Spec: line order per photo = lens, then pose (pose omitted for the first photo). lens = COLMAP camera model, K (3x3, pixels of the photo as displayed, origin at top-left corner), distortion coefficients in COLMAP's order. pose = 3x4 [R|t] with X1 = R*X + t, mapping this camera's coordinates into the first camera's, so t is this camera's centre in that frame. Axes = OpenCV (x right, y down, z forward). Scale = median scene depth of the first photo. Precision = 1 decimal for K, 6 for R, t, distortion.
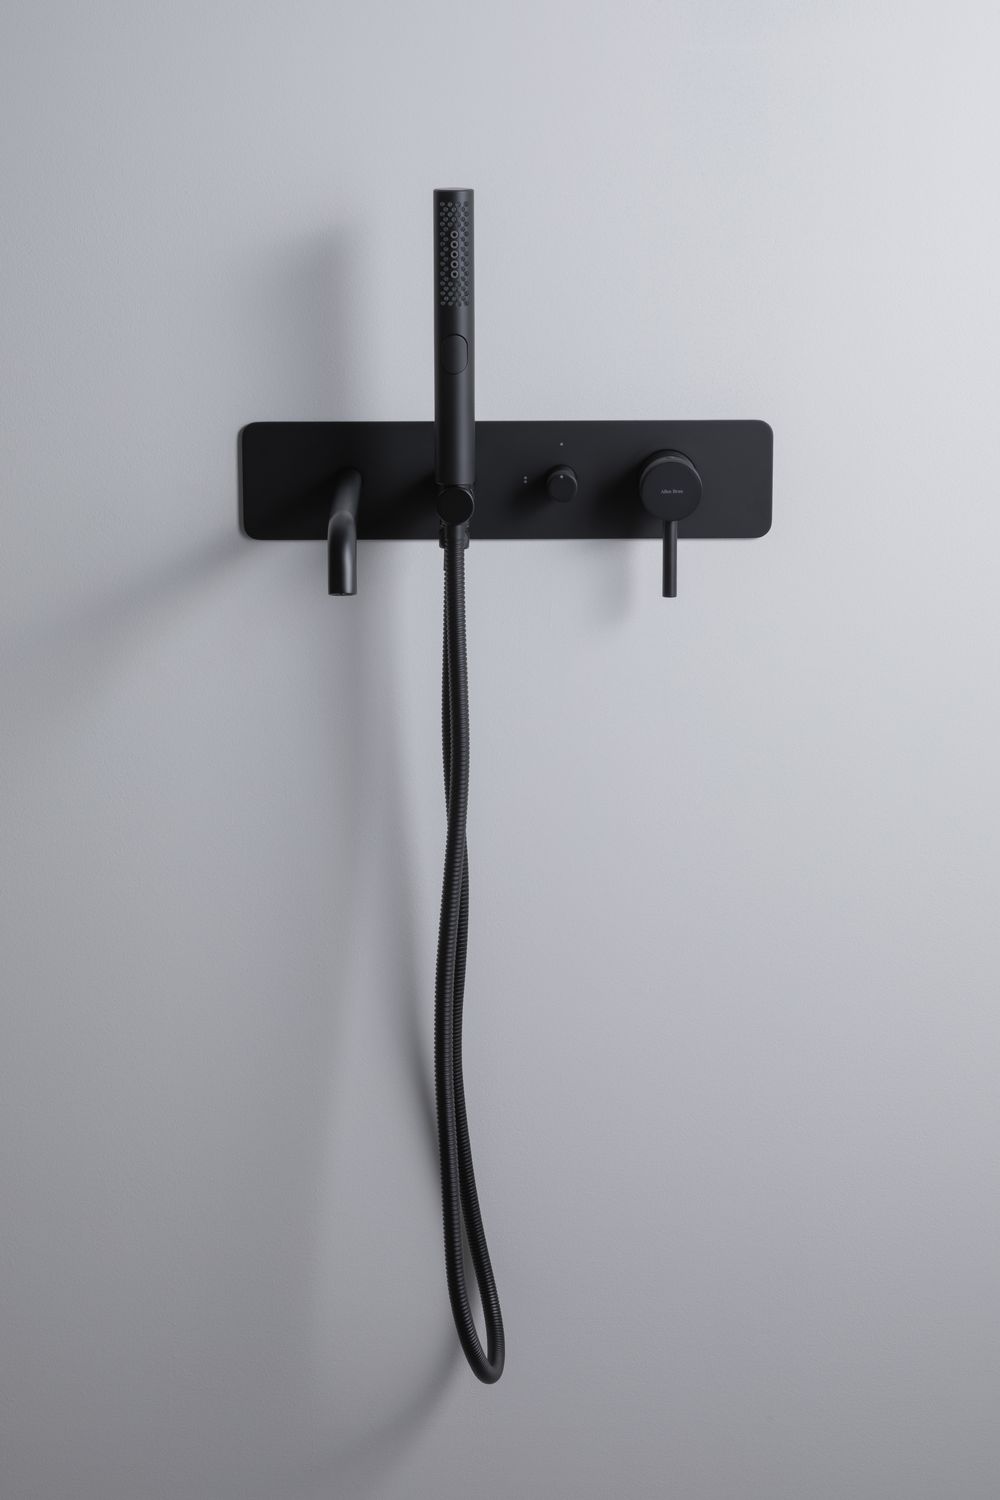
lens RADIAL K [[2960.8, 0, 500.0], [0, 2960.8, 750.0], [0, 0, 1]] dist [-0.070335, -0.210247]
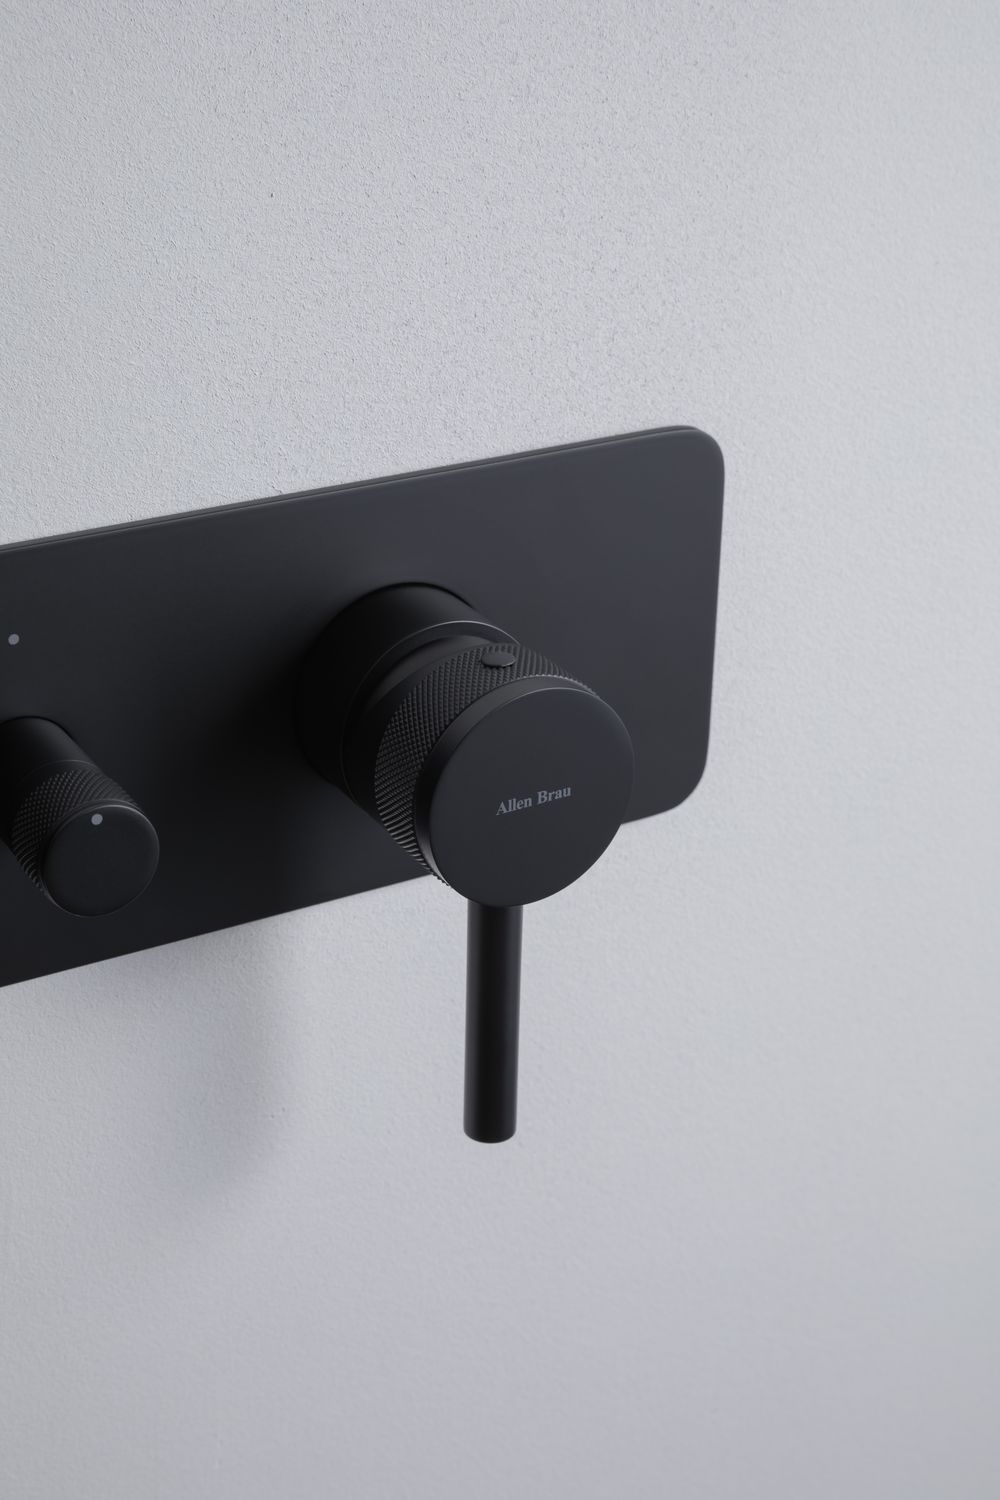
lens RADIAL K [[2567.3, 0, 500.0], [0, 2567.3, 750.0], [0, 0, 1]] dist [-0.018370, 0.064905]
pose [[0.868841, -0.197776, 0.453873, -0.044235], [0.098774, 0.967559, 0.232535, -0.146467], [-0.485139, -0.157205, 0.860190, 0.834962]]
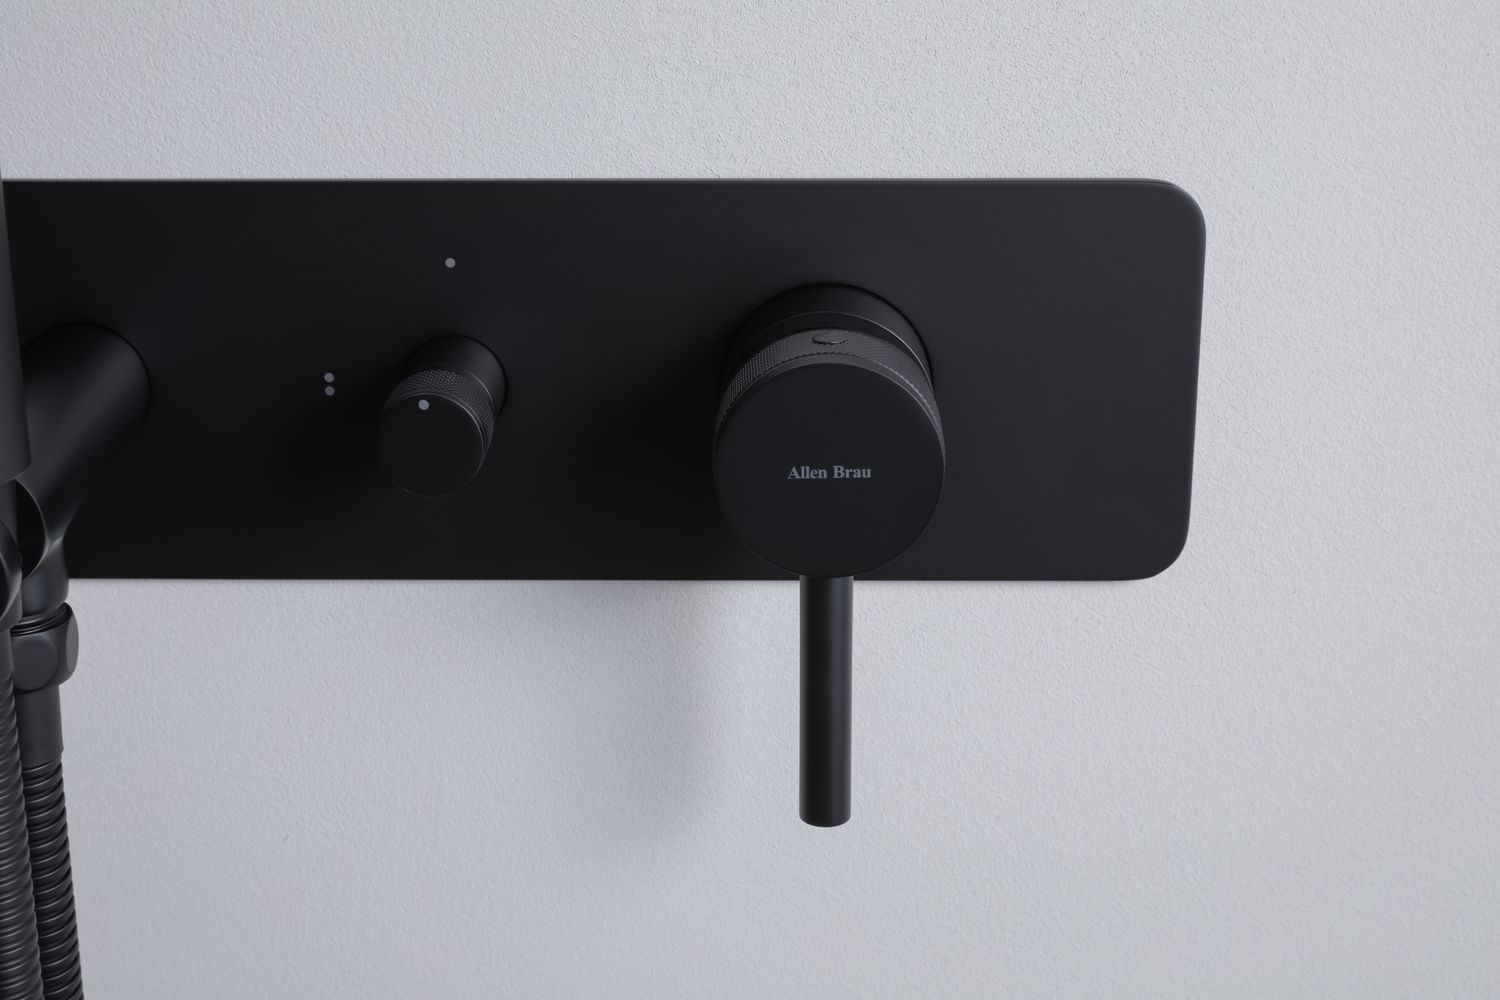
lens RADIAL K [[2636.9, 0, 750.0], [0, 2636.9, 500.0], [0, 0, 1]] dist [-0.032849, 0.165900]
pose [[0.999728, 0.008501, -0.021734, 0.057545], [-0.006178, 0.994475, 0.104794, -0.112503], [0.022504, -0.104631, 0.994256, 0.784971]]
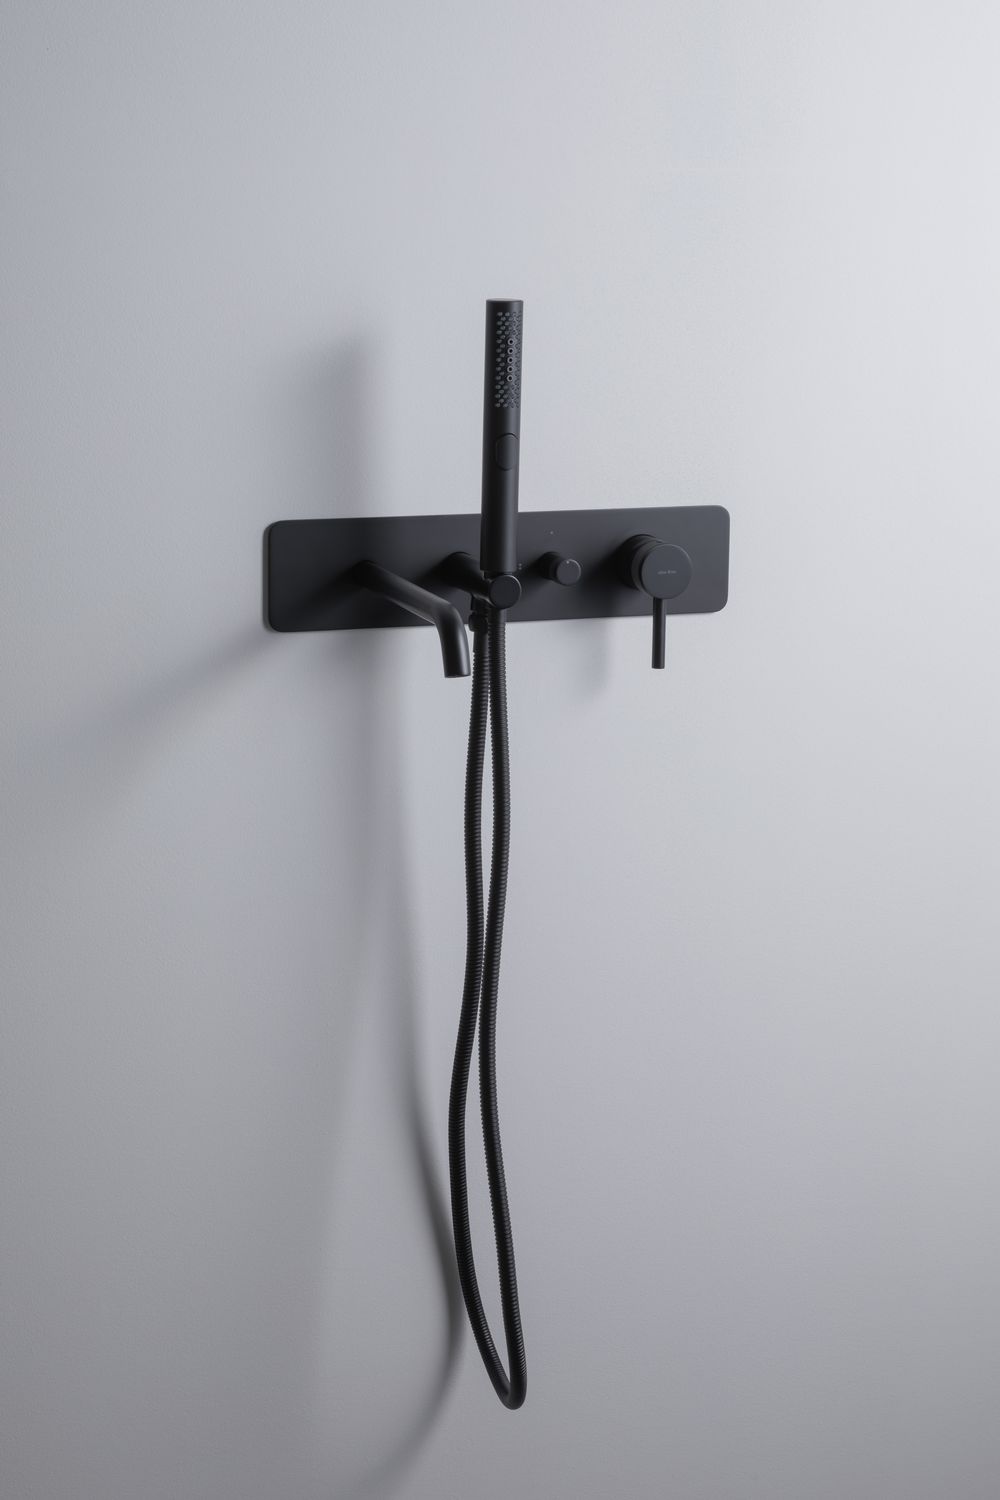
lens RADIAL K [[2960.8, 0, 500.0], [0, 2960.8, 750.0], [0, 0, 1]] dist [-0.070335, -0.210247]
pose [[0.945419, -0.054295, 0.321302, -0.367652], [0.064535, 0.997688, -0.021299, -0.001869], [-0.319402, 0.040872, 0.946737, -0.021100]]
